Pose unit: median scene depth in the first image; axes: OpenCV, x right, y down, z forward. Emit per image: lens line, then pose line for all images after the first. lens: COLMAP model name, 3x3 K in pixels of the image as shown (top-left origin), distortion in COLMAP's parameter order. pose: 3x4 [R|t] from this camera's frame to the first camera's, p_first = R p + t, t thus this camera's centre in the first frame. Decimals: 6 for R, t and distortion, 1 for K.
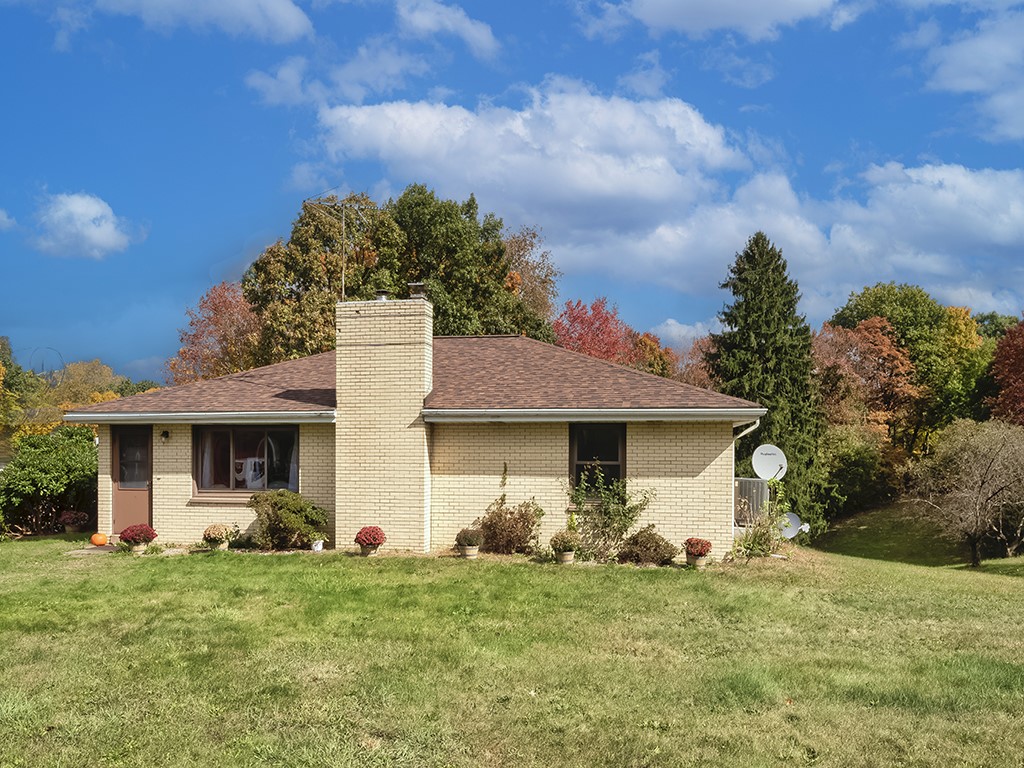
lens RADIAL K [[790.6, 0, 511.9], [0, 790.6, 450.7], [0, 0, 1]] dist [0.017174, 0.003279]
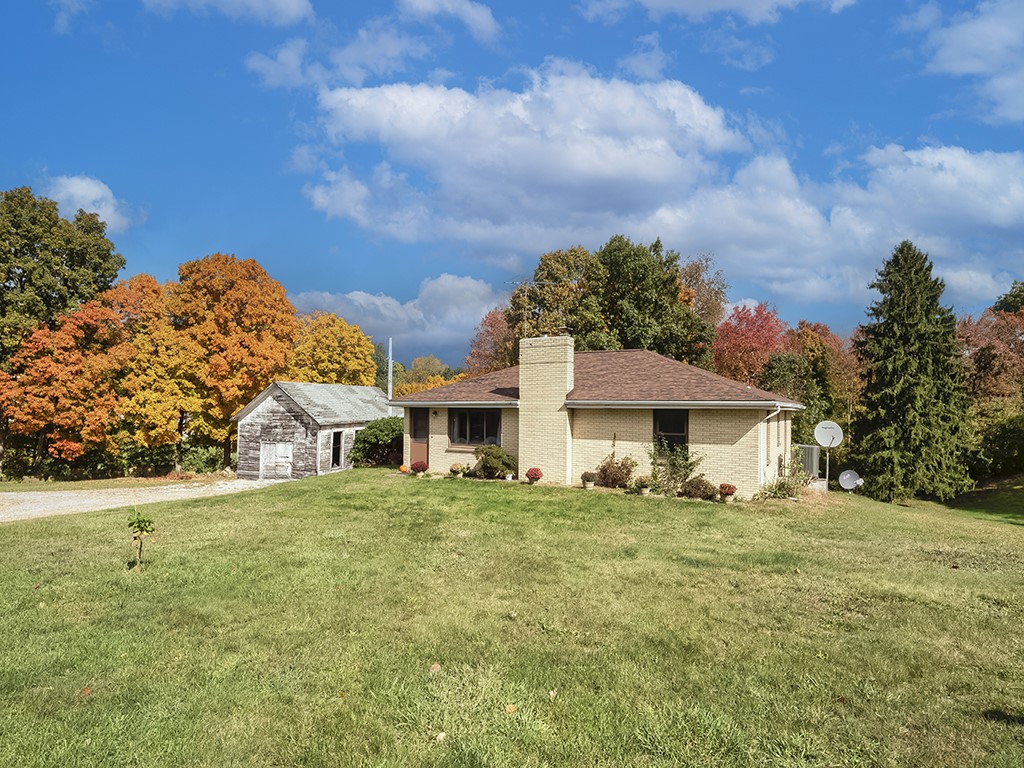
lens RADIAL K [[575.8, 0, 508.8], [0, 575.8, 400.3], [0, 0, 1]] dist [-0.001684, -0.000304]
pose [[0.938024, 0.000516, -0.346571, 0.198361], [-0.007897, 0.999771, -0.019886, -0.026316], [0.346481, 0.021390, 0.937813, -0.206026]]
